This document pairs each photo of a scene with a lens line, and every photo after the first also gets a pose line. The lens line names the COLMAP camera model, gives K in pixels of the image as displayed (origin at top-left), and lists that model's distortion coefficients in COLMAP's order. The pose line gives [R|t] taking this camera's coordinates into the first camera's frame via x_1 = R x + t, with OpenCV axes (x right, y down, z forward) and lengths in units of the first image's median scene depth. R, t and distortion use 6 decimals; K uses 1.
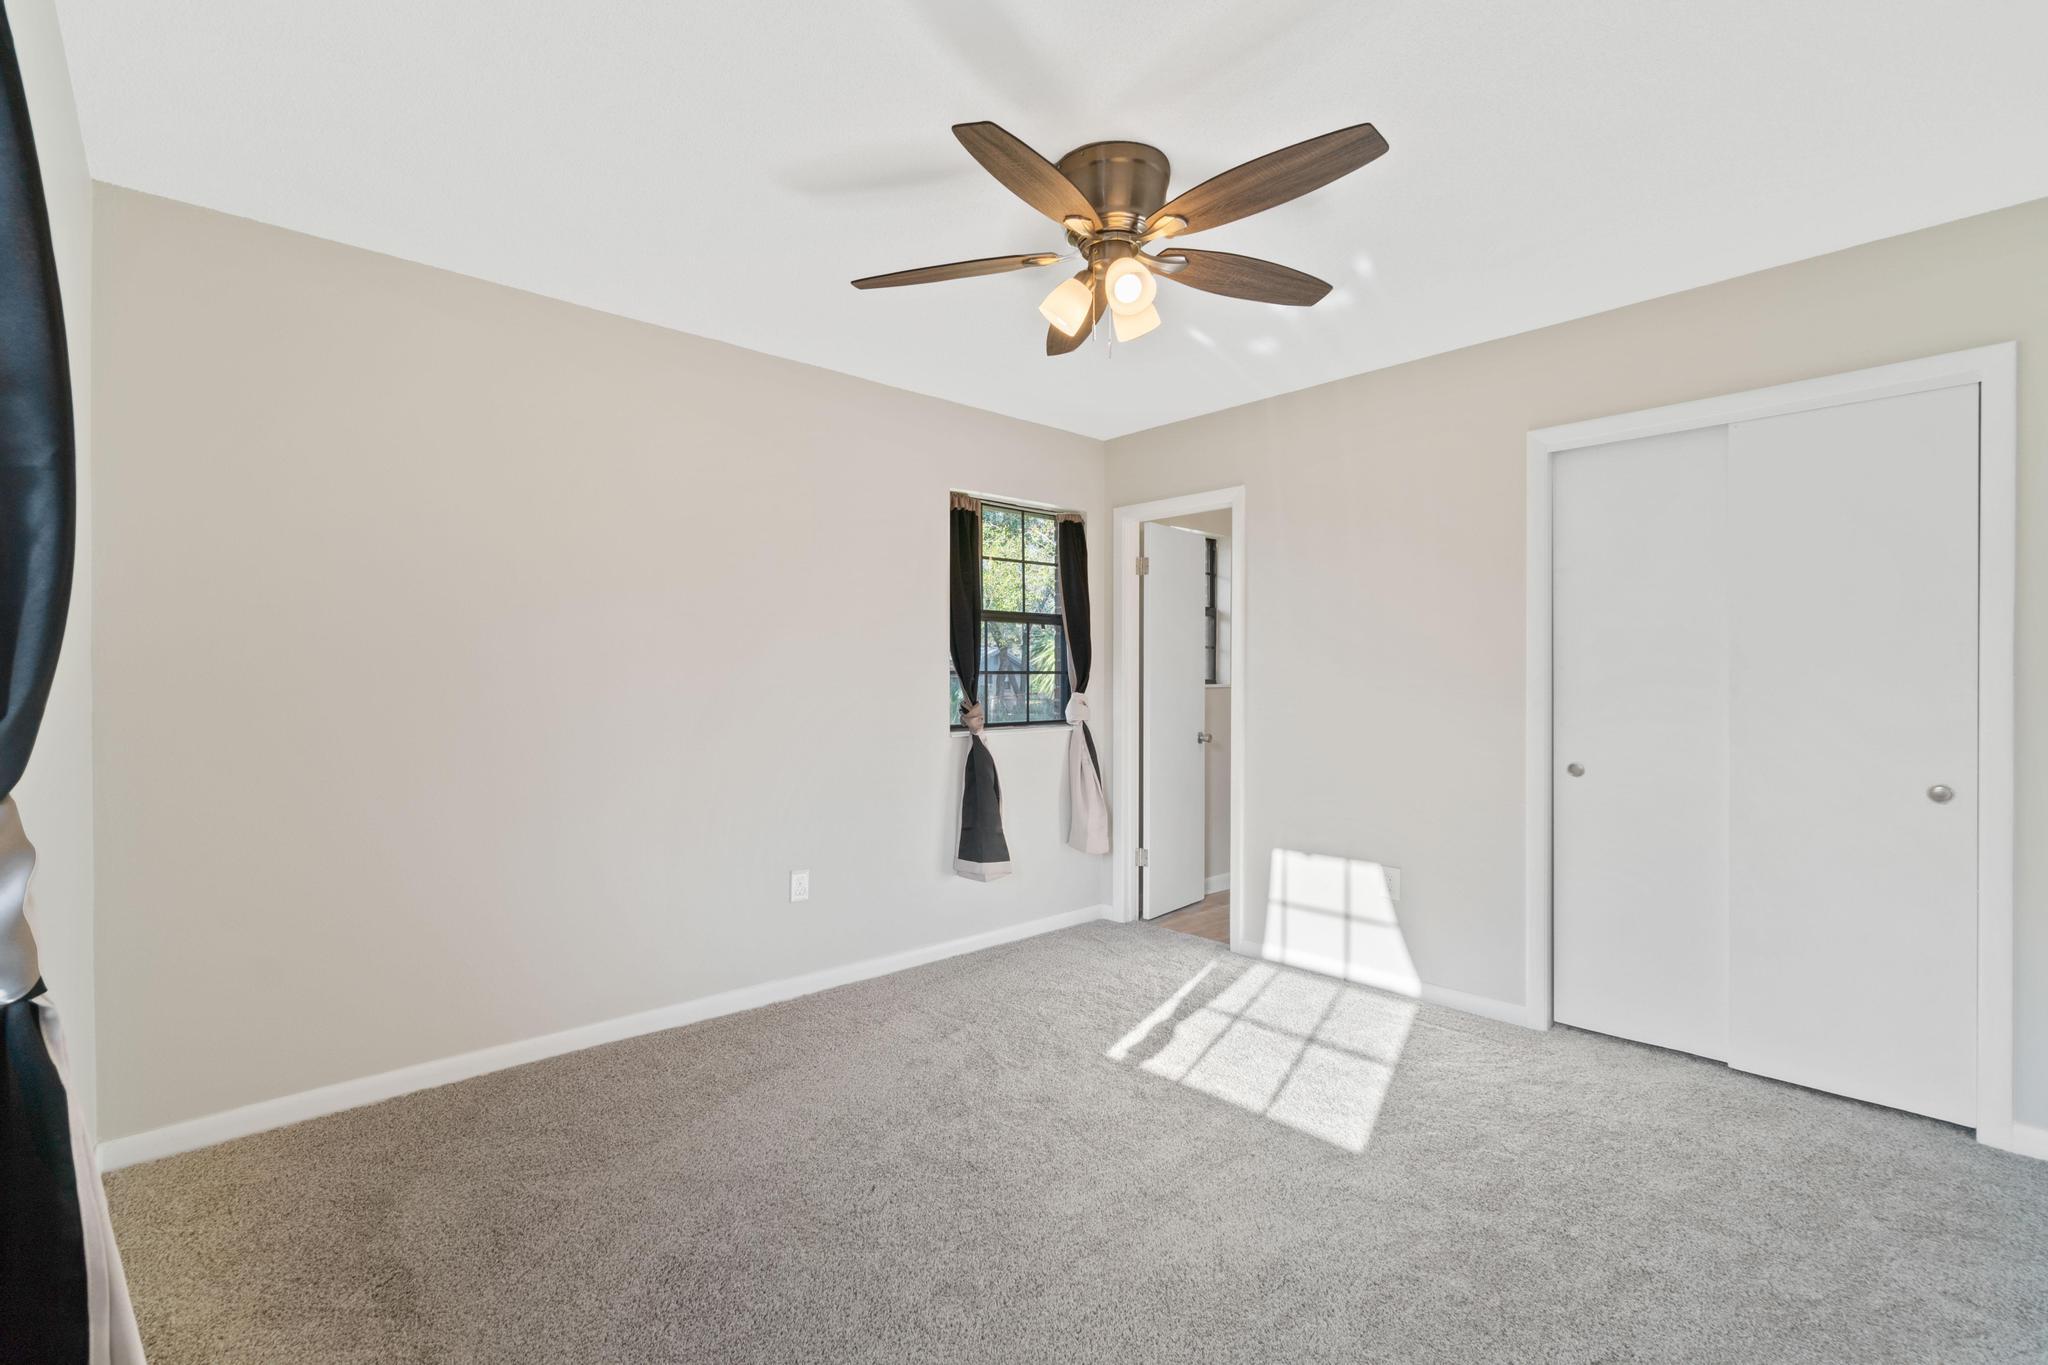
lens RADIAL K [[871.4, 0, 1024.4], [0, 871.4, 663.7], [0, 0, 1]] dist [0.000824, 0.000094]
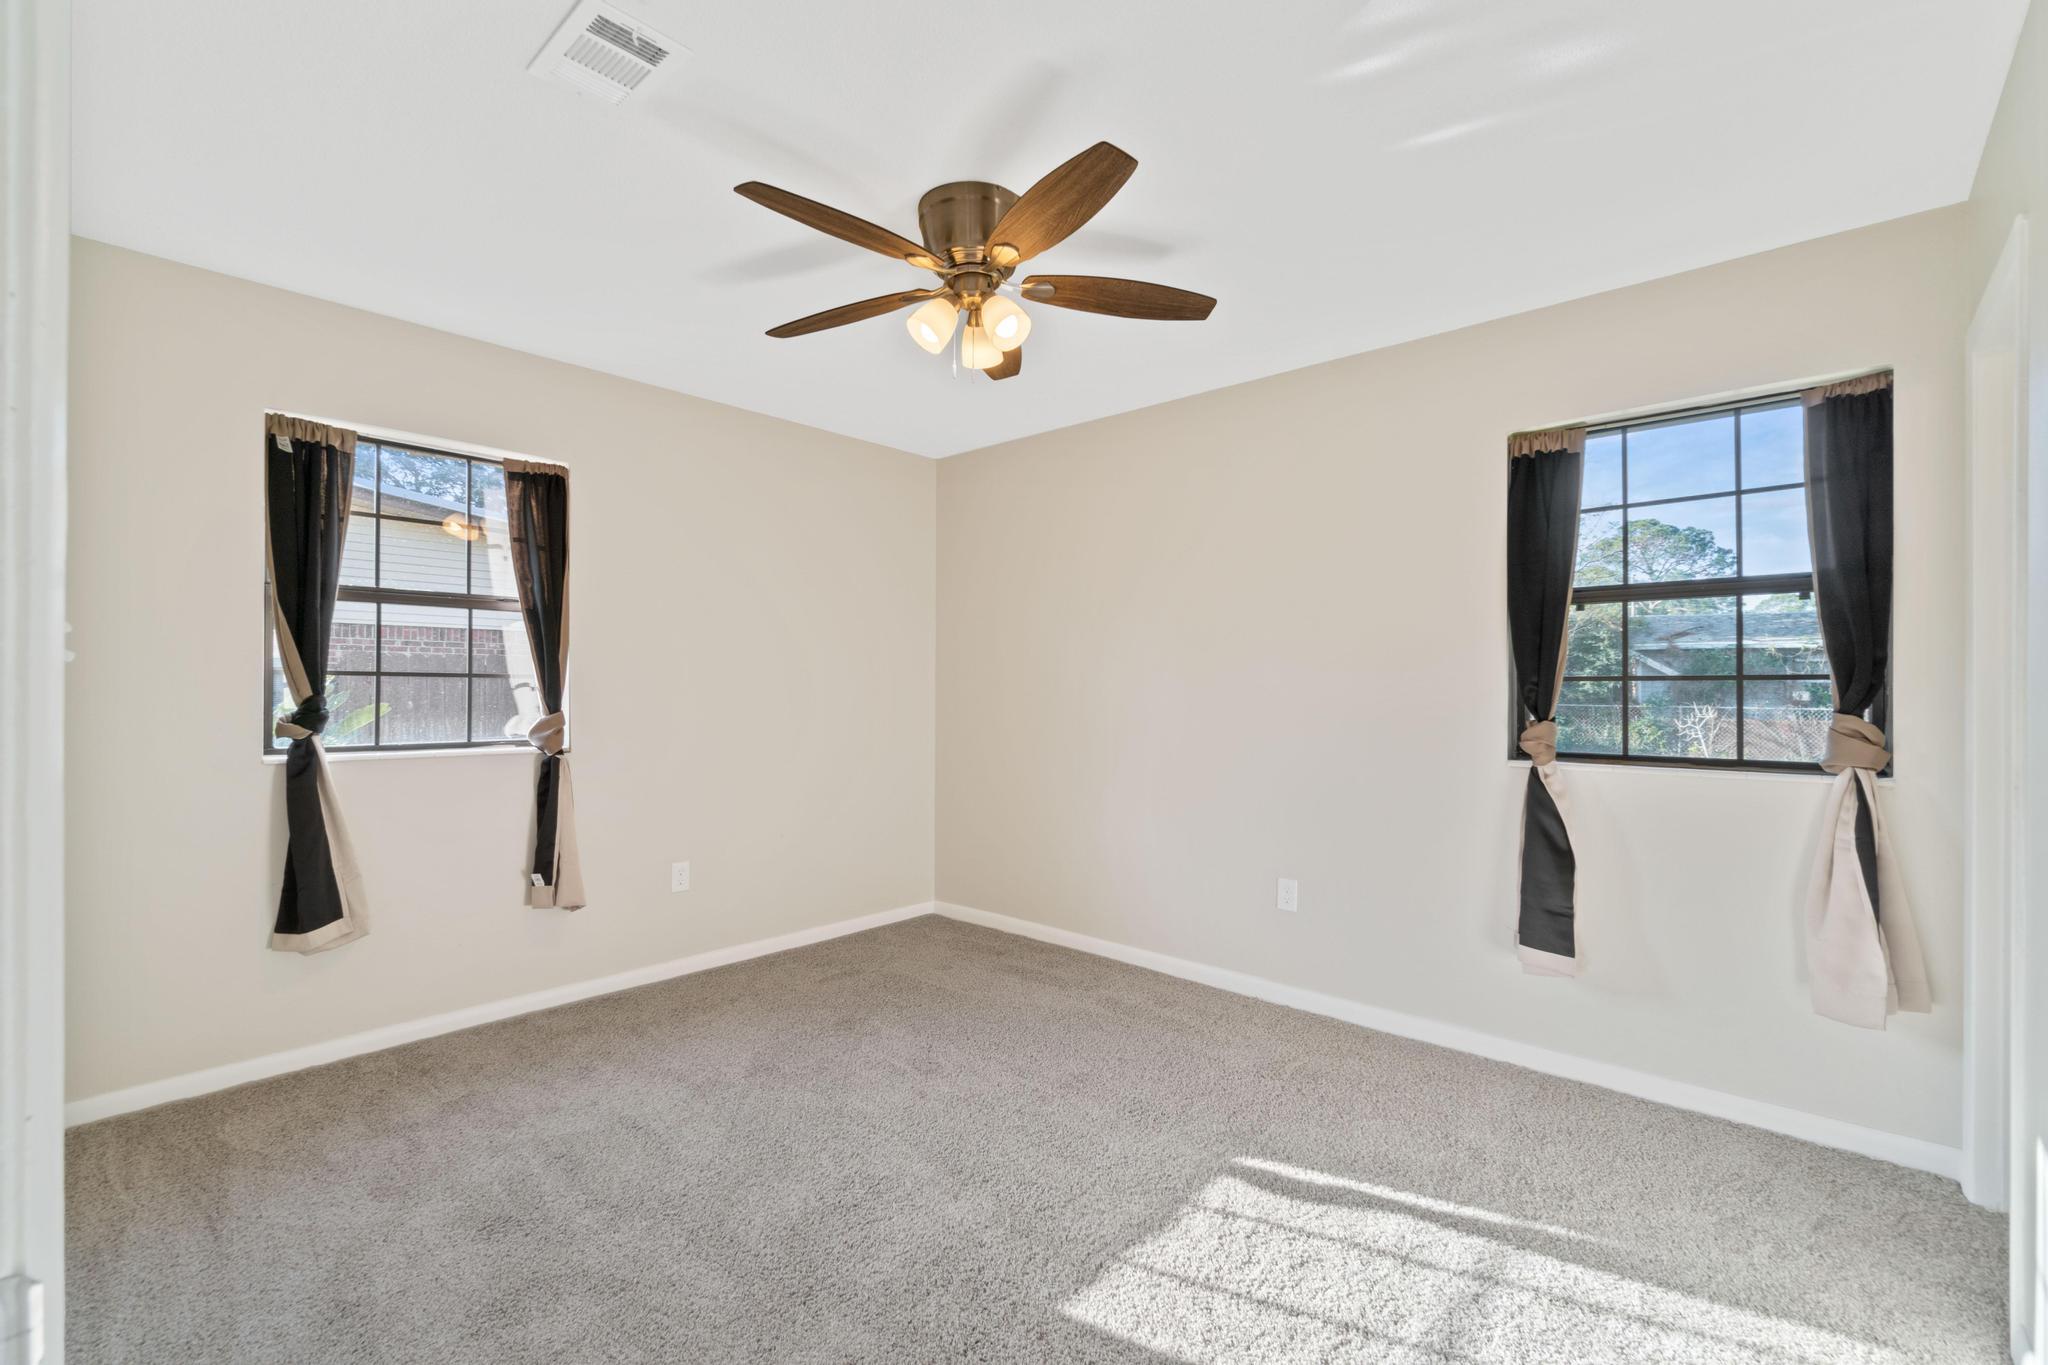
lens RADIAL K [[890.6, 0, 1011.9], [0, 890.6, 684.2], [0, 0, 1]] dist [-0.002374, 0.000155]
pose [[0.120799, -0.005878, -0.992660, 0.614789], [0.007848, 0.999957, -0.004966, 0.014789], [0.992646, -0.007190, 0.120840, 0.487395]]
